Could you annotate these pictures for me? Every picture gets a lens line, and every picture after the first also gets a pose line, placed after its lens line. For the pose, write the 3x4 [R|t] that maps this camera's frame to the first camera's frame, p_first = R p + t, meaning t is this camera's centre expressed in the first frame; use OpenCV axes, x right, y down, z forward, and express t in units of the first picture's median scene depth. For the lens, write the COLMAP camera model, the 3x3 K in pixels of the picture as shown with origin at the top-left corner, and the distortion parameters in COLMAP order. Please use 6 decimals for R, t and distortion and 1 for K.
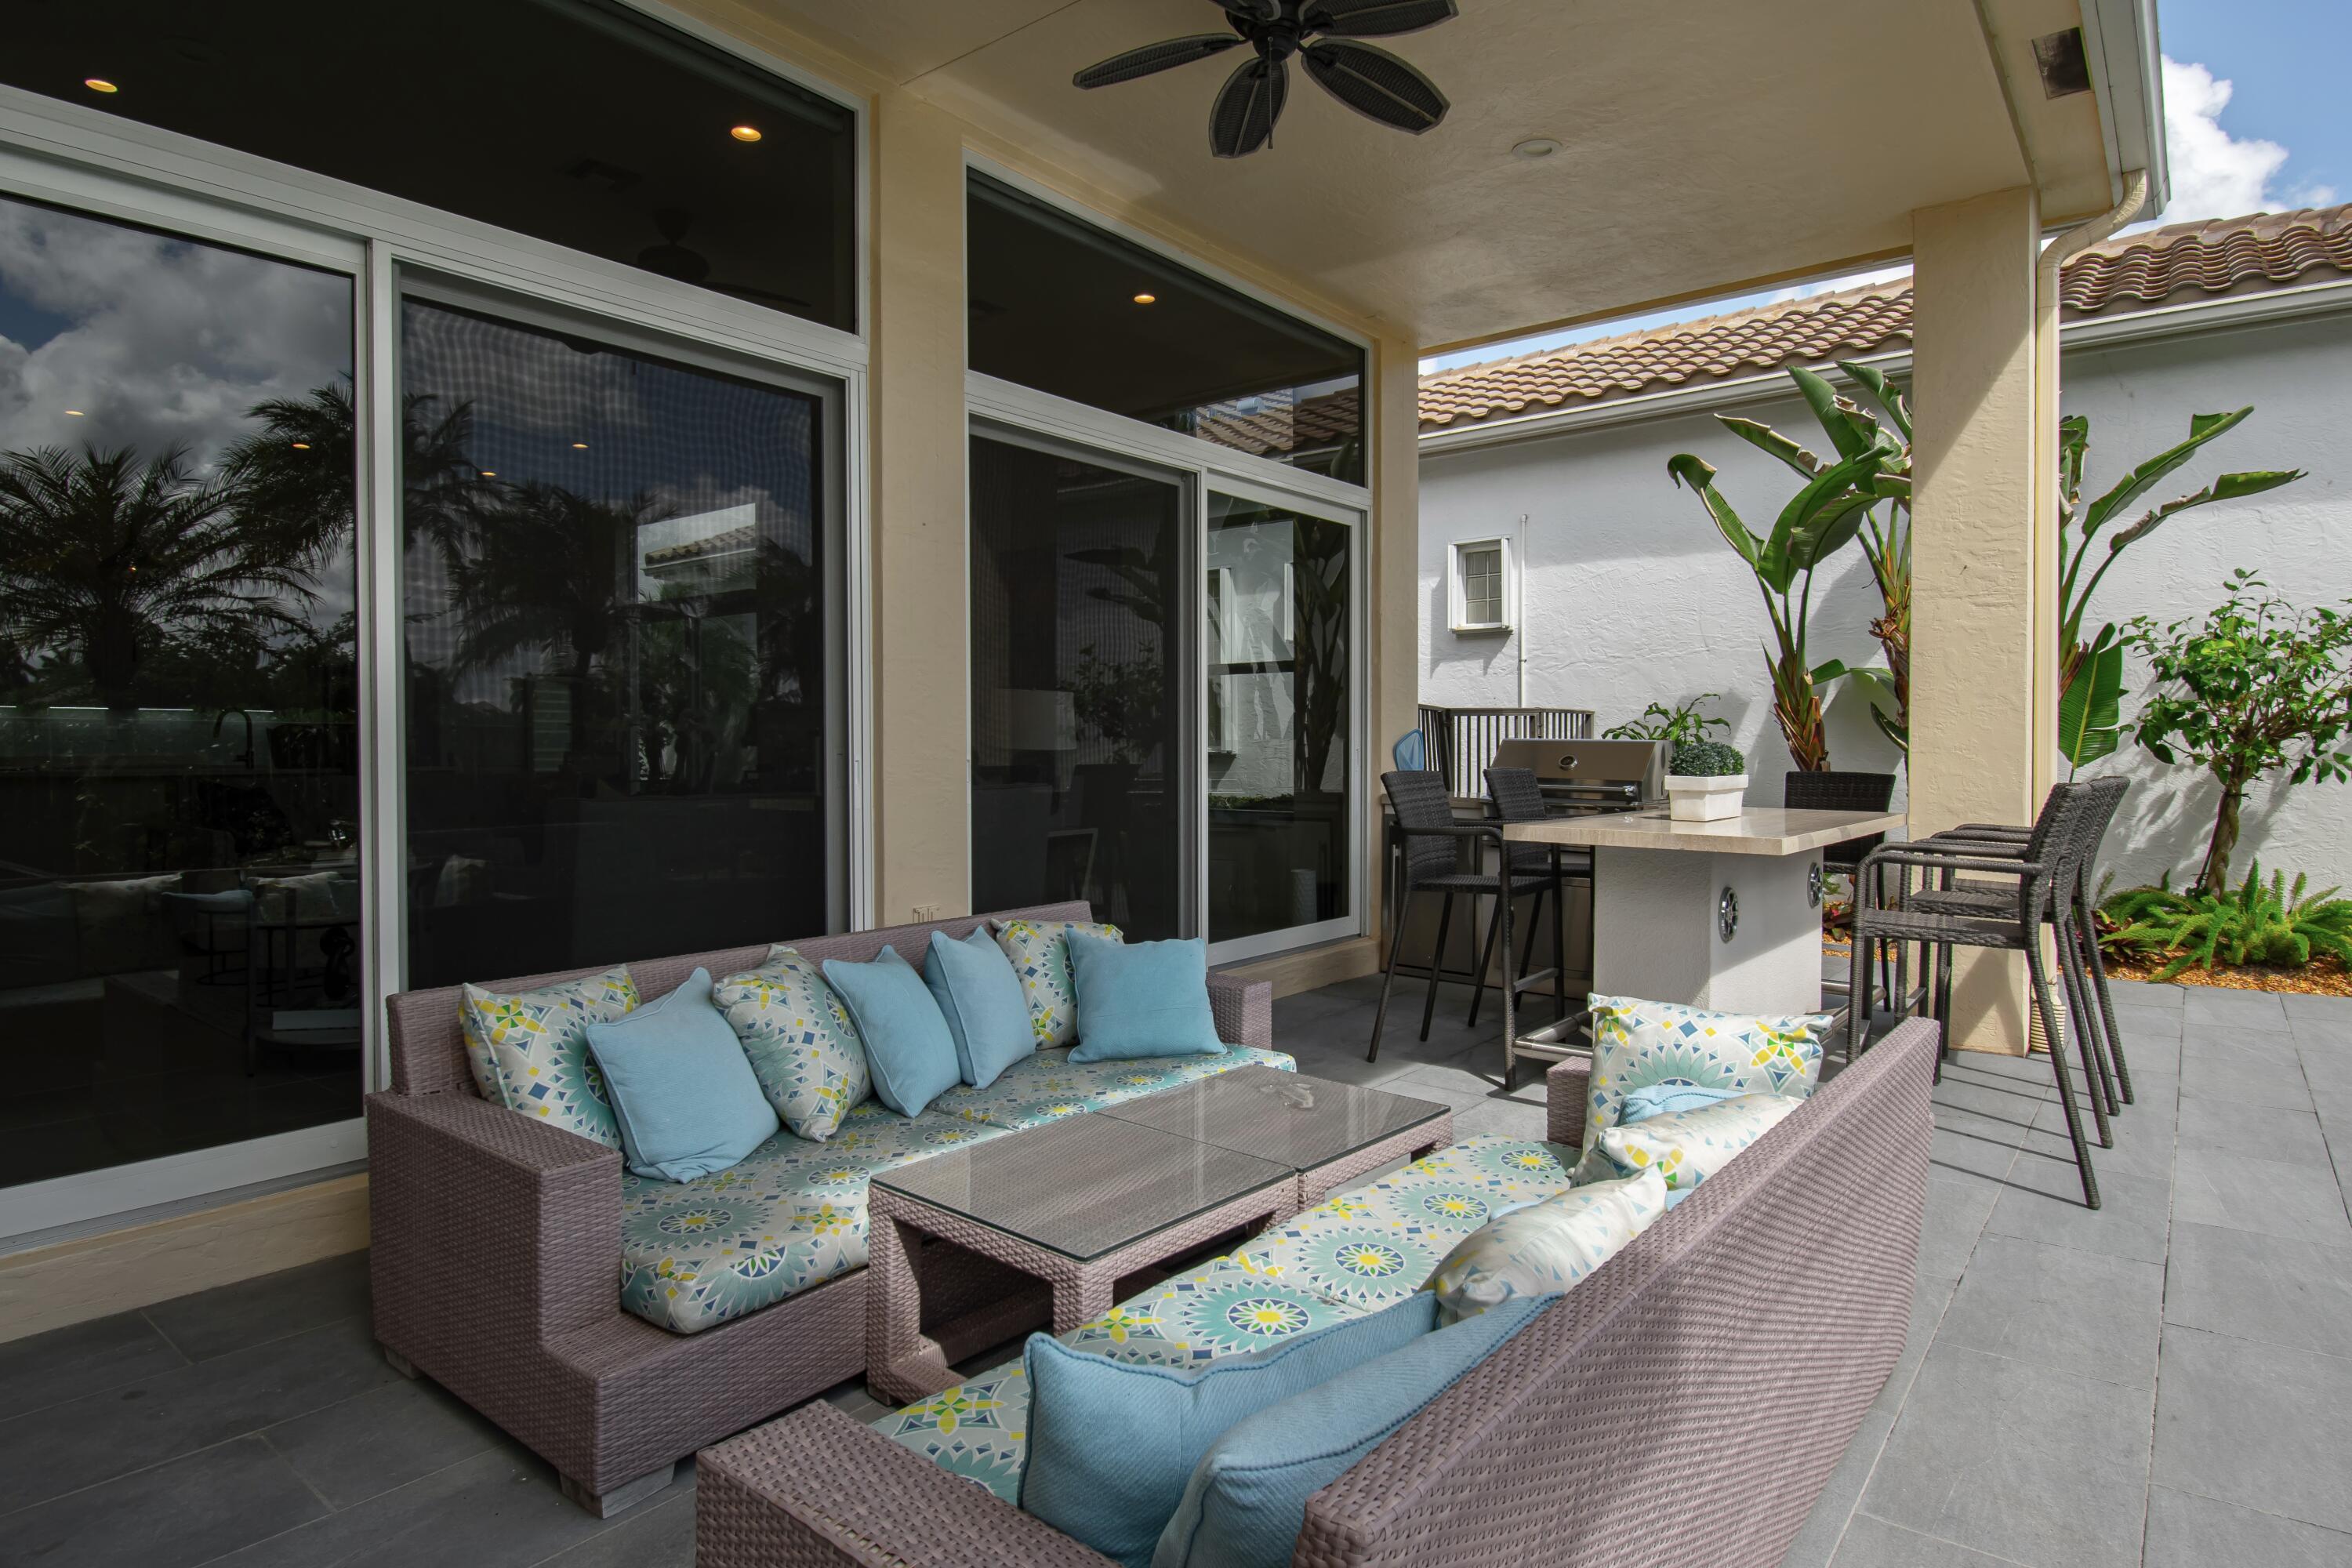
lens RADIAL K [[1306.0, 0, 1175.0], [0, 1306.0, 772.6], [0, 0, 1]] dist [-0.005959, -0.016591]
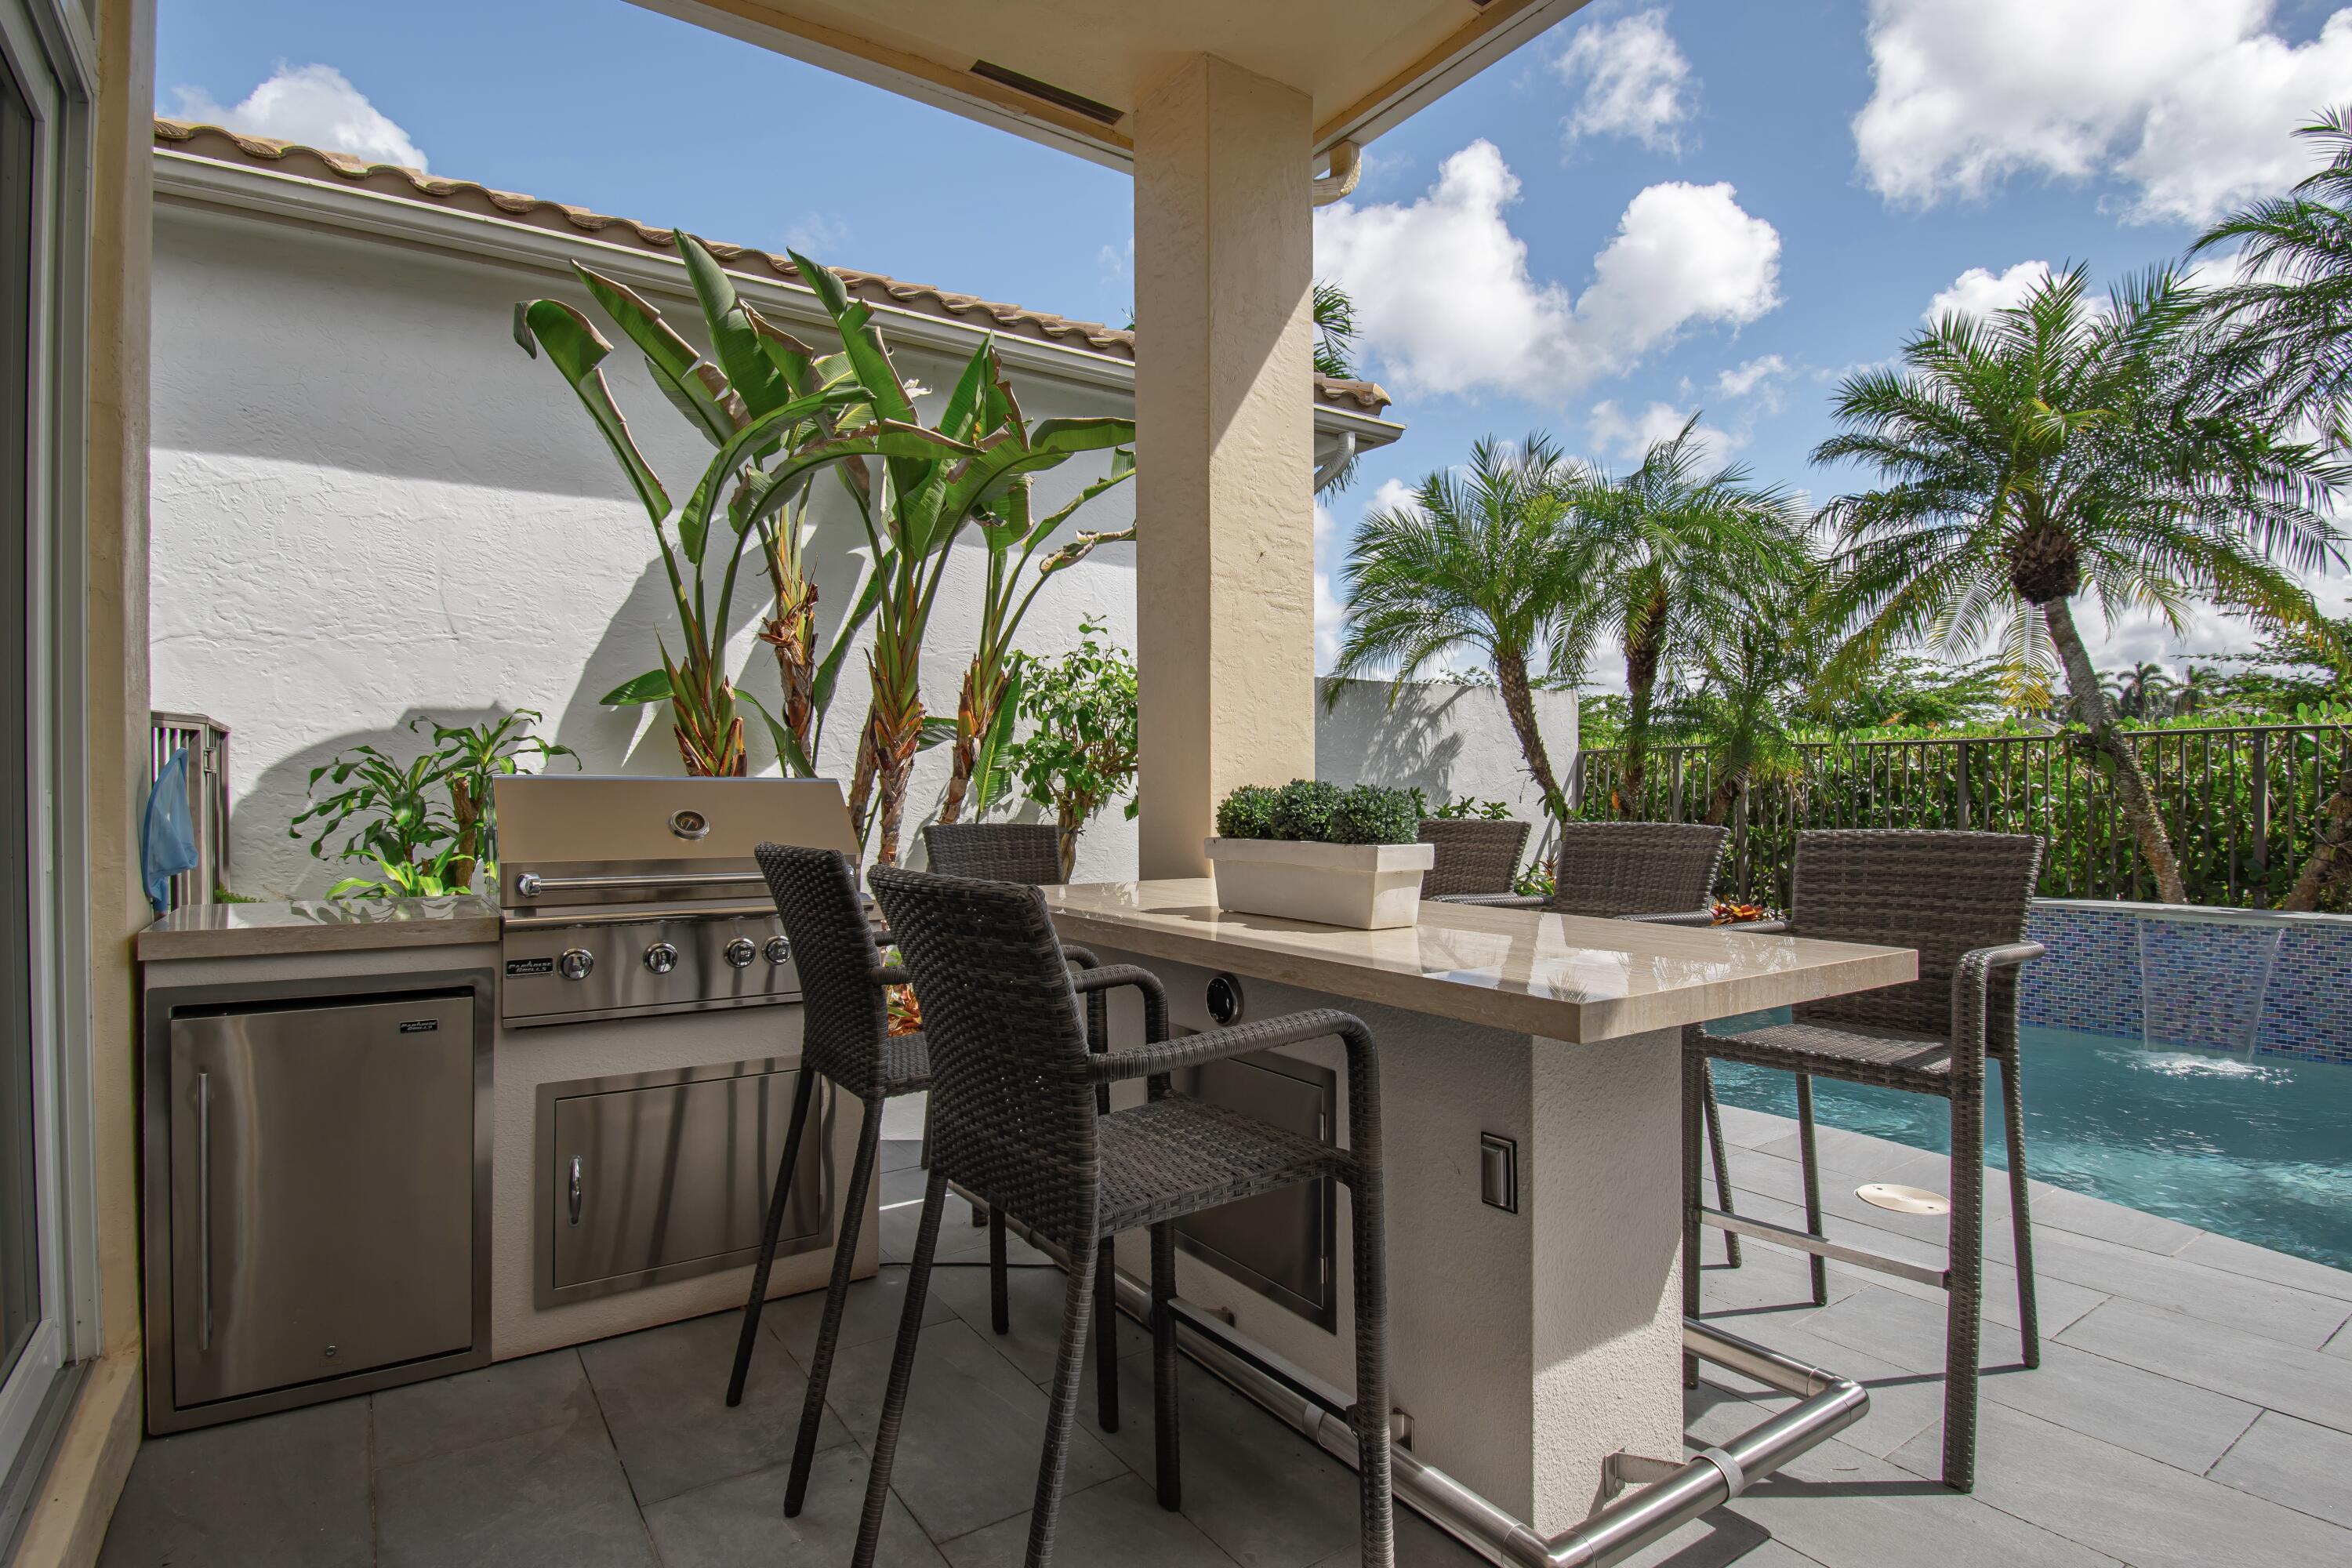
lens RADIAL K [[1232.8, 0, 1178.3], [0, 1232.8, 764.9], [0, 0, 1]] dist [-0.006076, -0.015293]
pose [[0.298773, 0.011804, 0.954251, -0.070231], [0.022299, 0.999564, -0.019346, -0.017415], [-0.954064, 0.027059, 0.298380, 0.647095]]
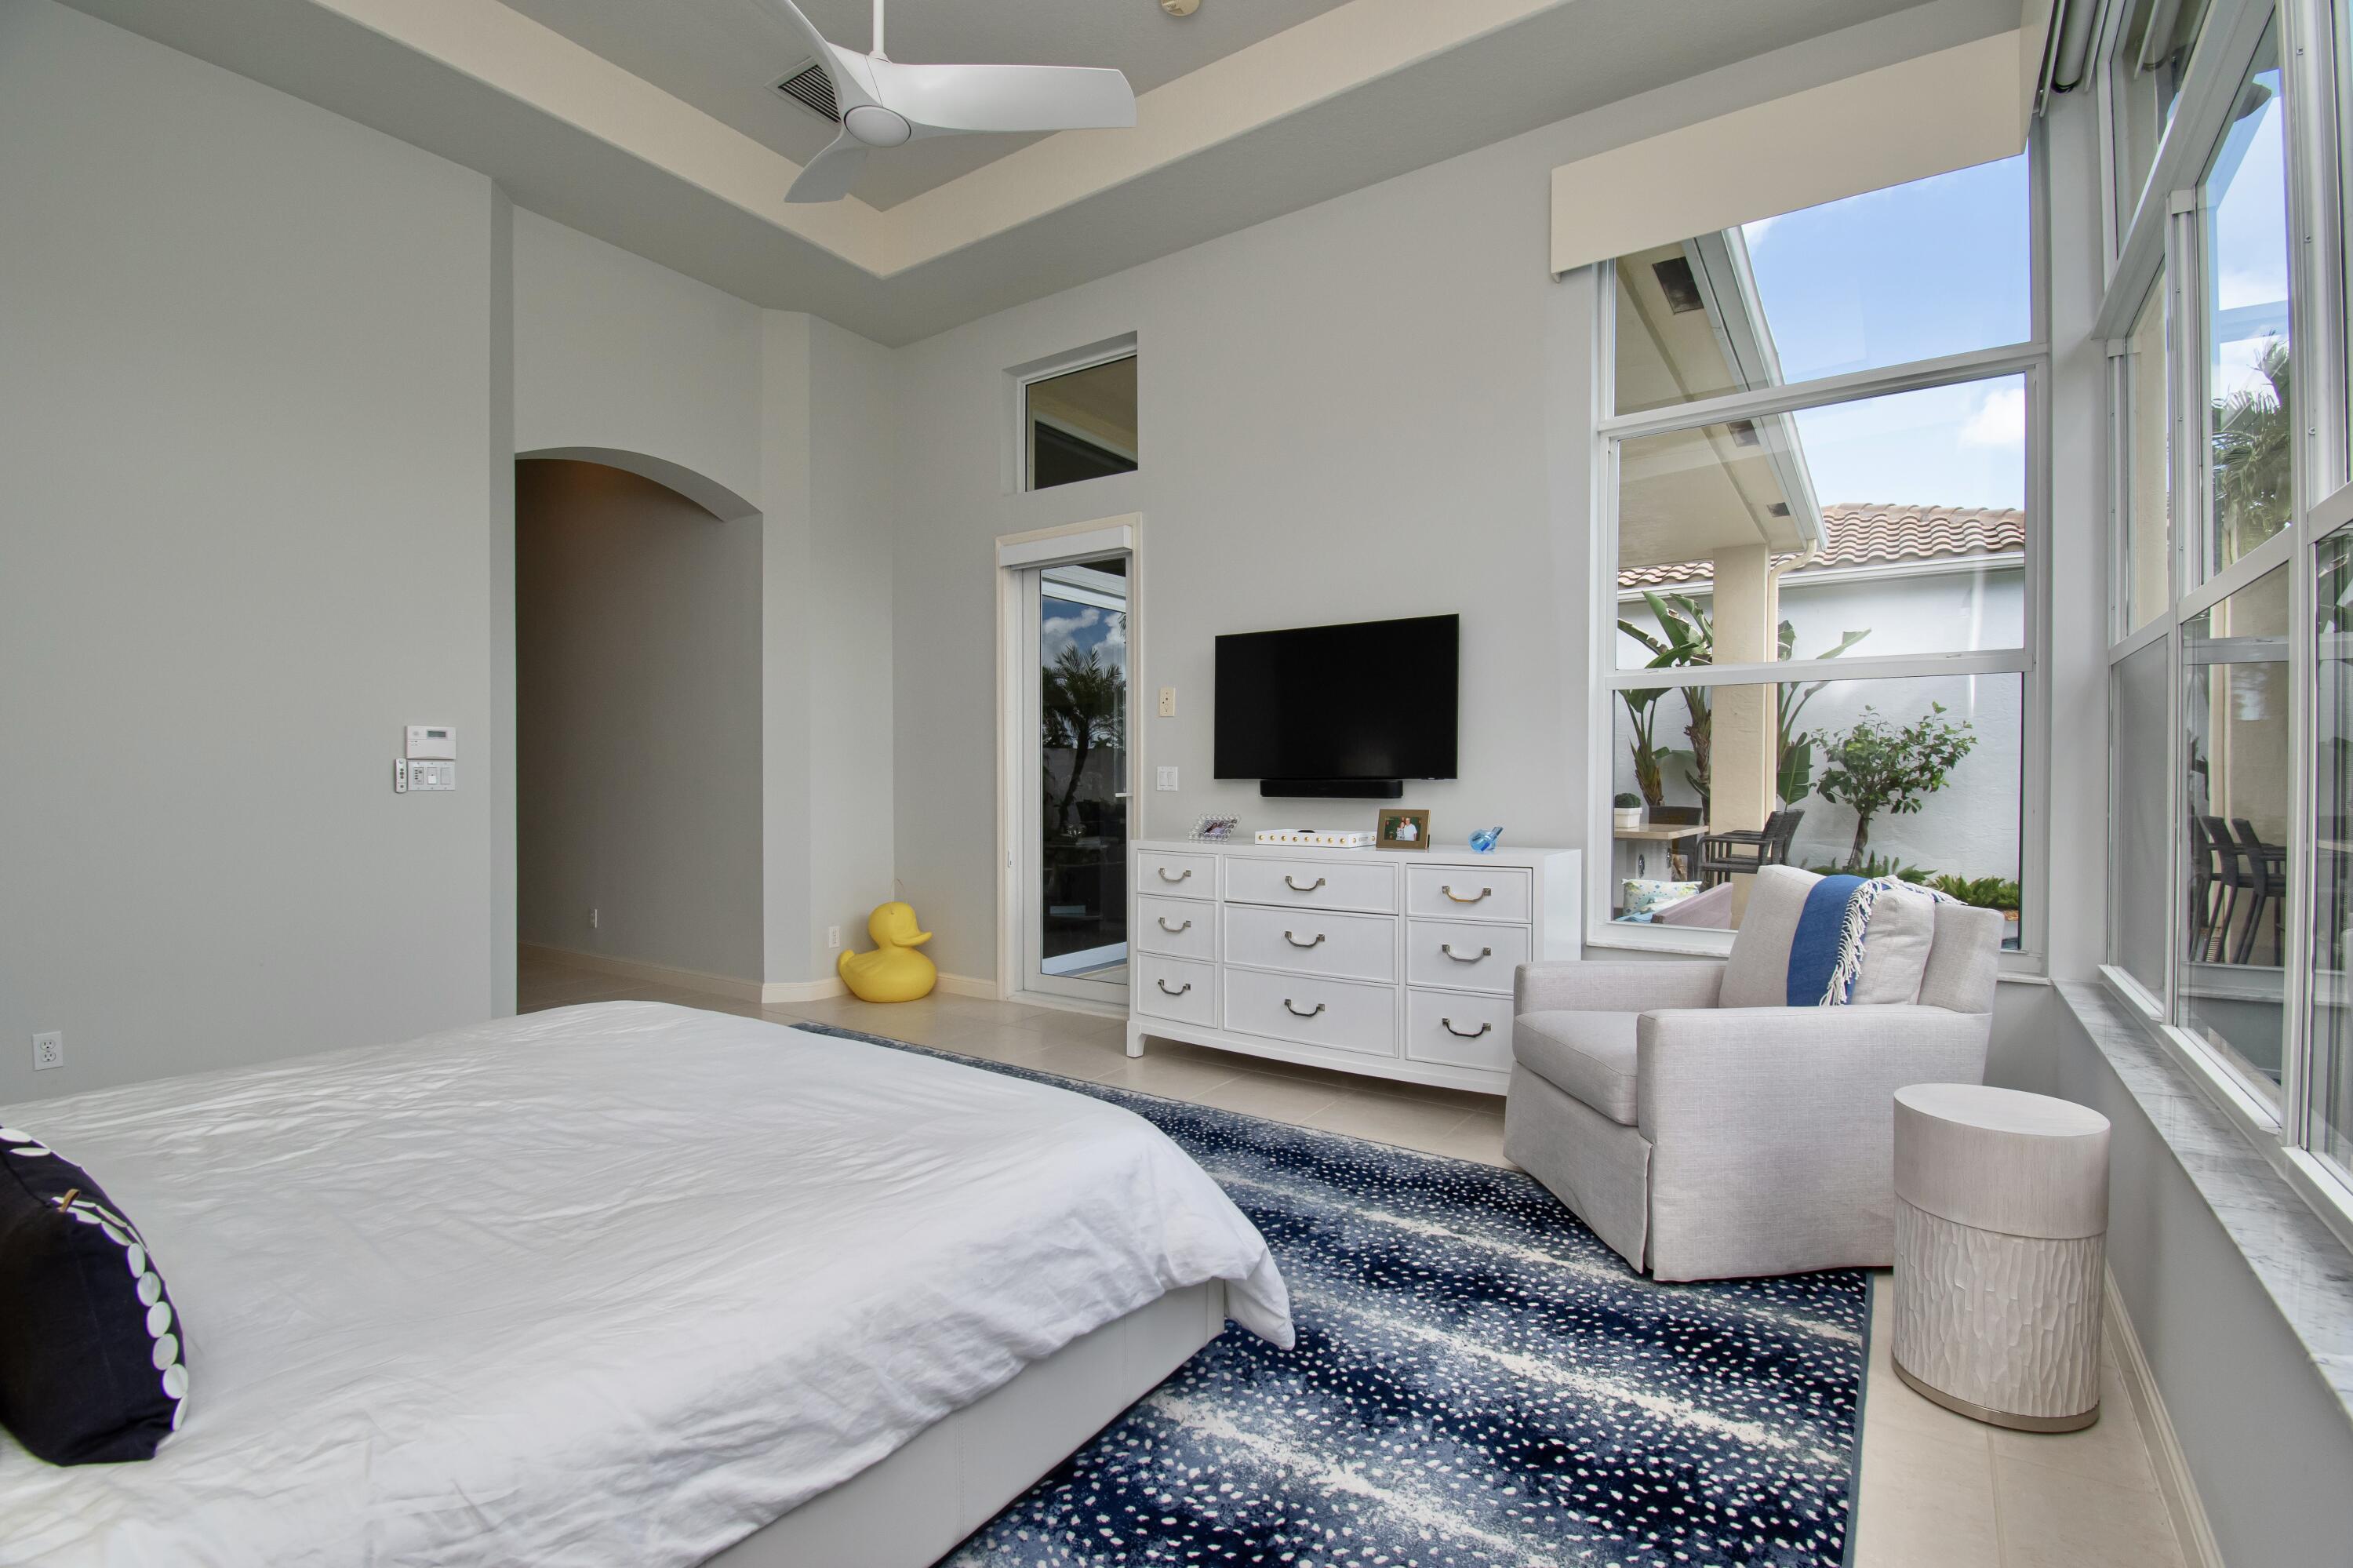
lens RADIAL K [[1063.6, 0, 1172.9], [0, 1063.6, 786.9], [0, 0, 1]] dist [-0.008891, -0.010517]
pose [[0.997874, 0.006401, 0.064857, -0.356257], [-0.005308, 0.999841, -0.017006, 0.001684], [-0.064956, 0.016625, 0.997750, -0.565464]]
